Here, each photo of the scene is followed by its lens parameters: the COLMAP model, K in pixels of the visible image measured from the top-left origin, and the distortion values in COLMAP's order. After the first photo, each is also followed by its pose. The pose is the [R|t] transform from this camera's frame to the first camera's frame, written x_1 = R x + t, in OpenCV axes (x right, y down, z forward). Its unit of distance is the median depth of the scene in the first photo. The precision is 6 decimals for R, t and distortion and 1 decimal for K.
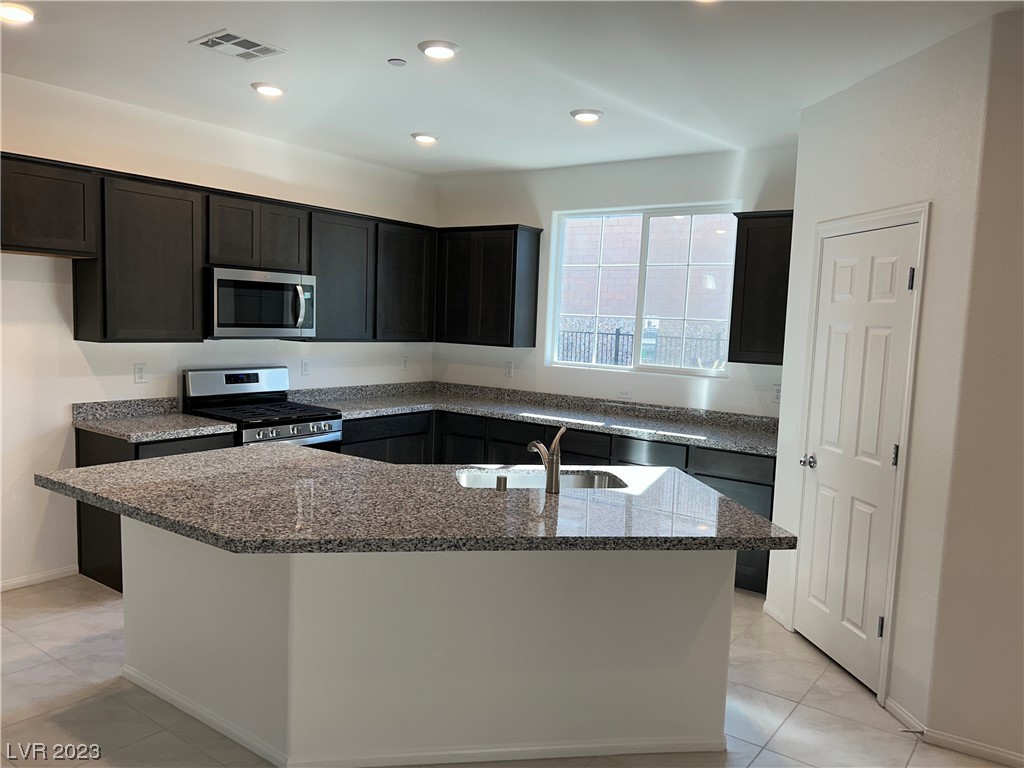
lens RADIAL K [[776.2, 0, 512.0], [0, 776.2, 384.0], [0, 0, 1]] dist [0.035941, -0.000550]
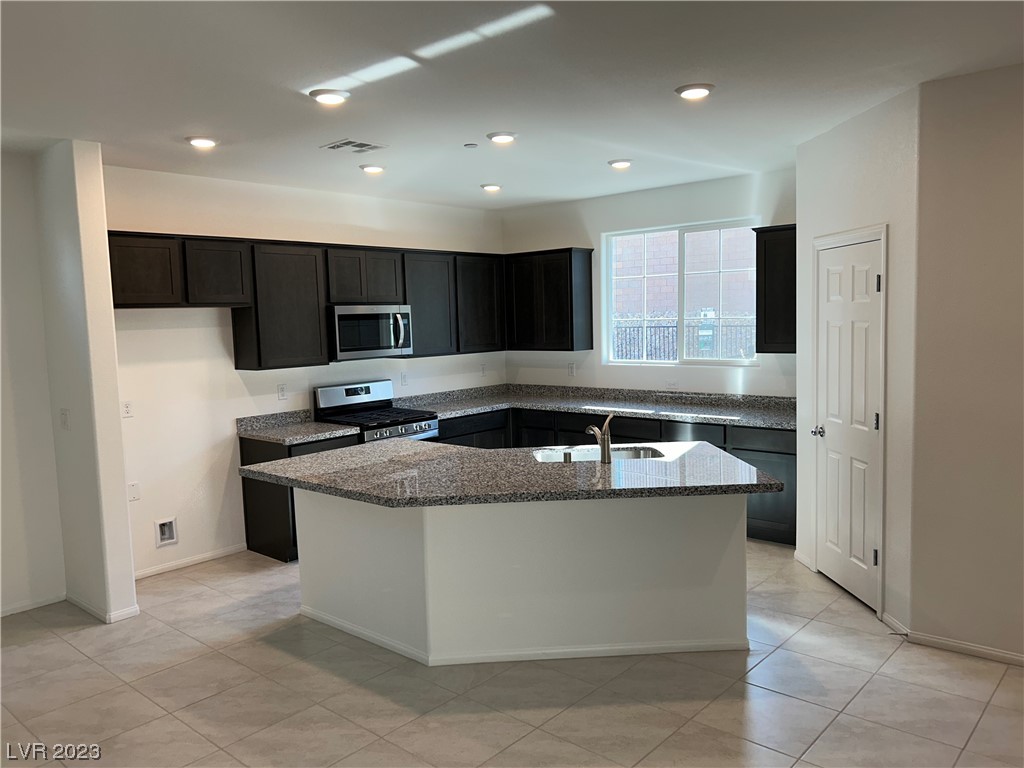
lens RADIAL K [[774.6, 0, 512.0], [0, 774.6, 384.0], [0, 0, 1]] dist [0.122033, -0.129239]
pose [[0.994296, -0.059878, -0.088265, 0.012002], [0.060128, 0.998191, 0.000176, -0.004409], [0.088094, -0.005482, 0.996097, -0.245692]]
